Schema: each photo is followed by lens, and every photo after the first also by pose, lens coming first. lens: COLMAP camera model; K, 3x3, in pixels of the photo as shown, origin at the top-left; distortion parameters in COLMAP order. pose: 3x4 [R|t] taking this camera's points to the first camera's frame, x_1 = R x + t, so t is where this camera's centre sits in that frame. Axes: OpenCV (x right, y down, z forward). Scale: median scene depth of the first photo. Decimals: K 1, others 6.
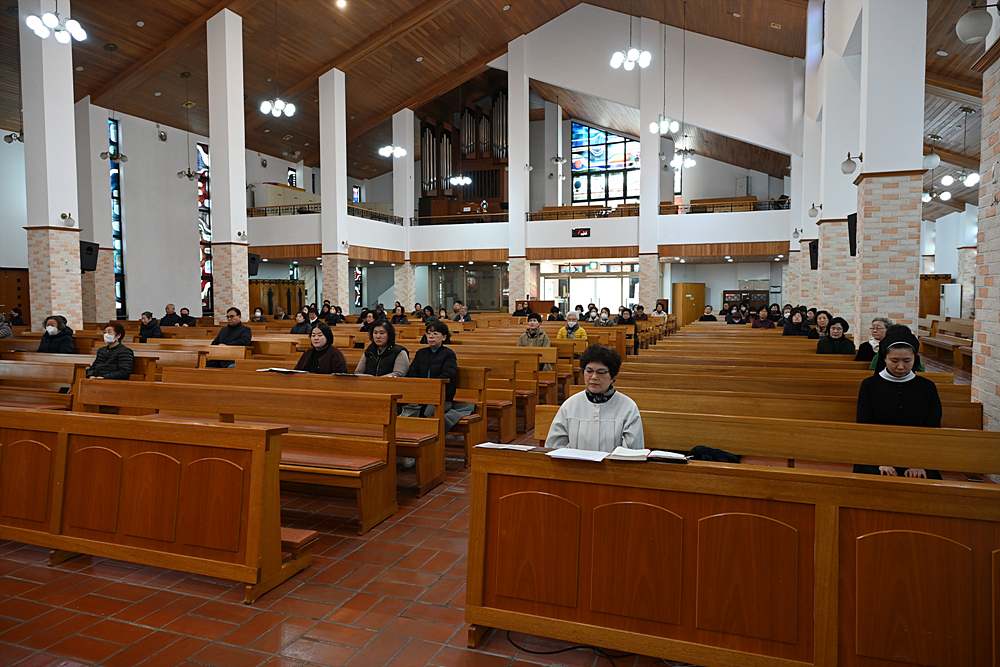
lens RADIAL K [[700.6, 0, 496.1], [0, 700.6, 333.6], [0, 0, 1]] dist [-0.005736, -0.001774]
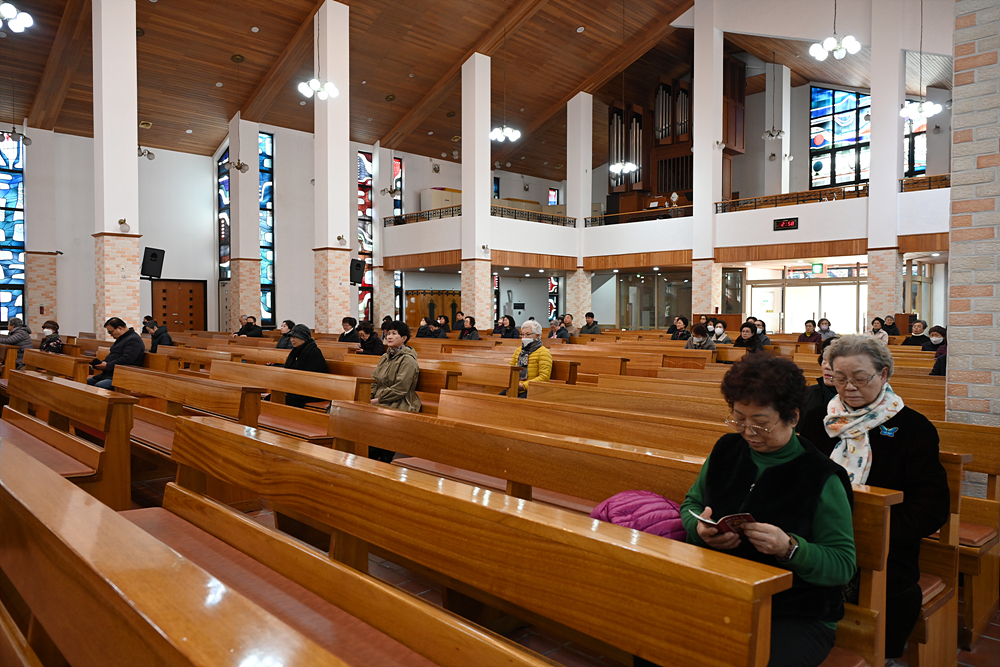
lens RADIAL K [[700.6, 0, 501.7], [0, 700.6, 332.8], [0, 0, 1]] dist [-0.005736, -0.001774]
pose [[0.900948, 0.017602, -0.433569, 0.171428], [-0.029288, 0.999365, -0.020288, -0.003805], [0.432937, 0.030977, 0.900892, 0.195230]]
